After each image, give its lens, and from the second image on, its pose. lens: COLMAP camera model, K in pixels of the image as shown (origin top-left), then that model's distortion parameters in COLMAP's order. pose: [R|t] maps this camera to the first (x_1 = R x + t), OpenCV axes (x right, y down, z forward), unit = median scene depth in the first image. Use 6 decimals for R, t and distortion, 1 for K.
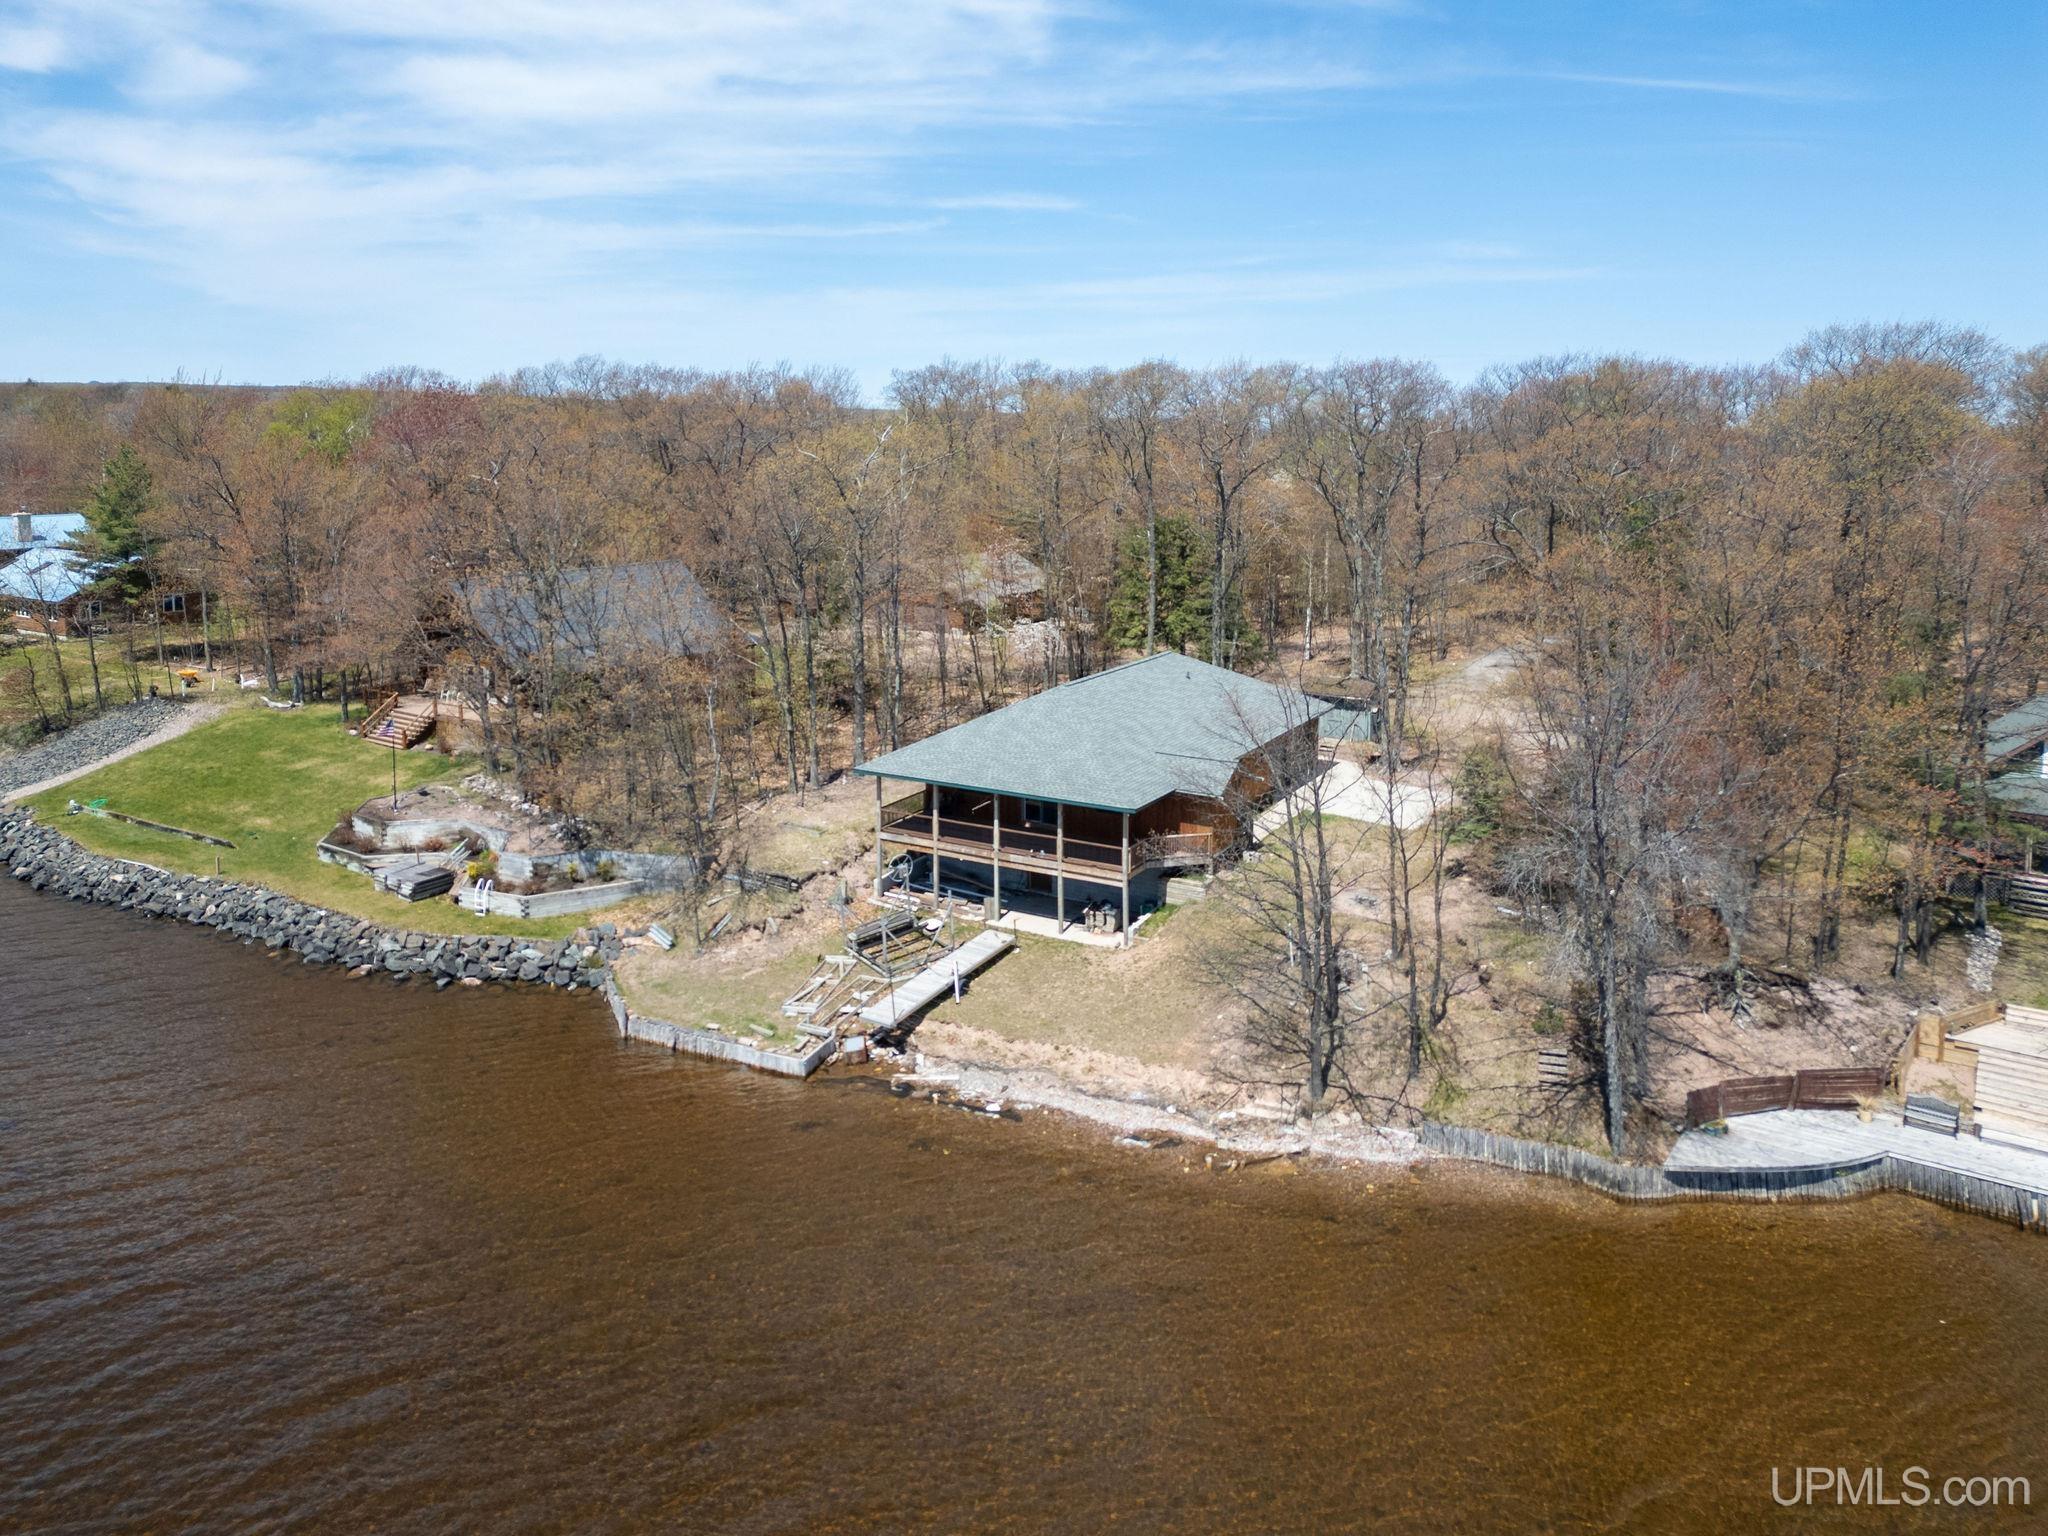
lens RADIAL K [[1493.4, 0, 1016.6], [0, 1493.4, 533.9], [0, 0, 1]] dist [0.020108, -0.003749]
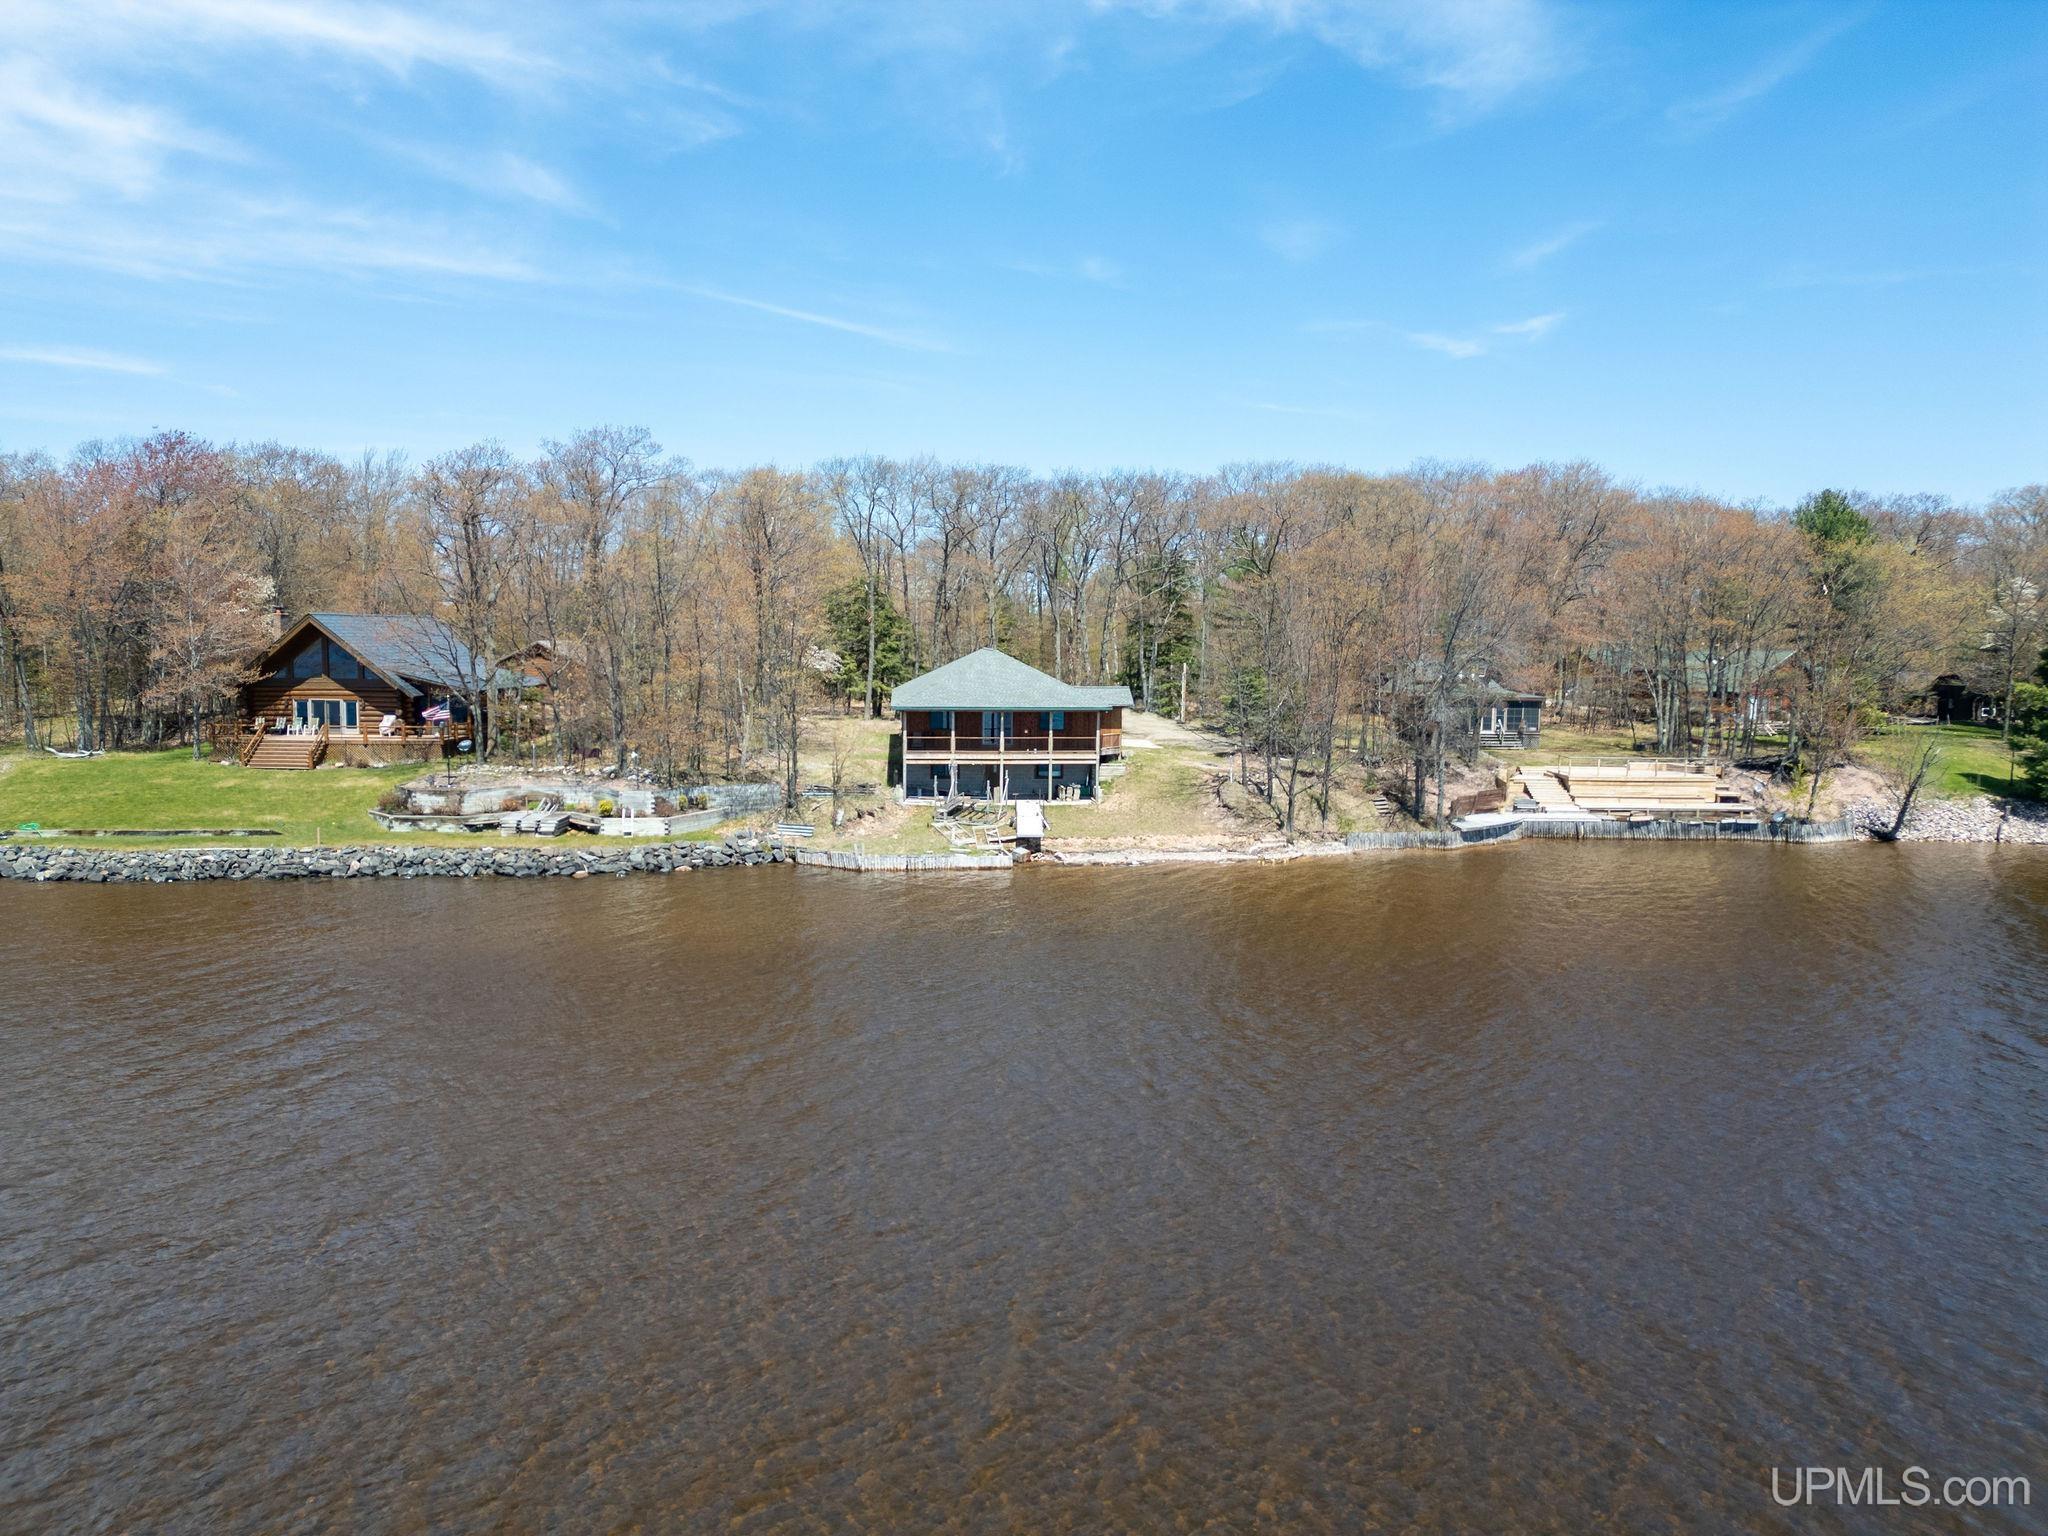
lens RADIAL K [[1460.4, 0, 1024.0], [0, 1460.4, 768.0], [0, 0, 1]] dist [0.010504, 0.002898]
pose [[0.817291, -0.053288, 0.573756, -0.830801], [0.042709, 0.998578, 0.031908, 0.186117], [-0.574641, -0.001574, 0.818404, -0.177335]]
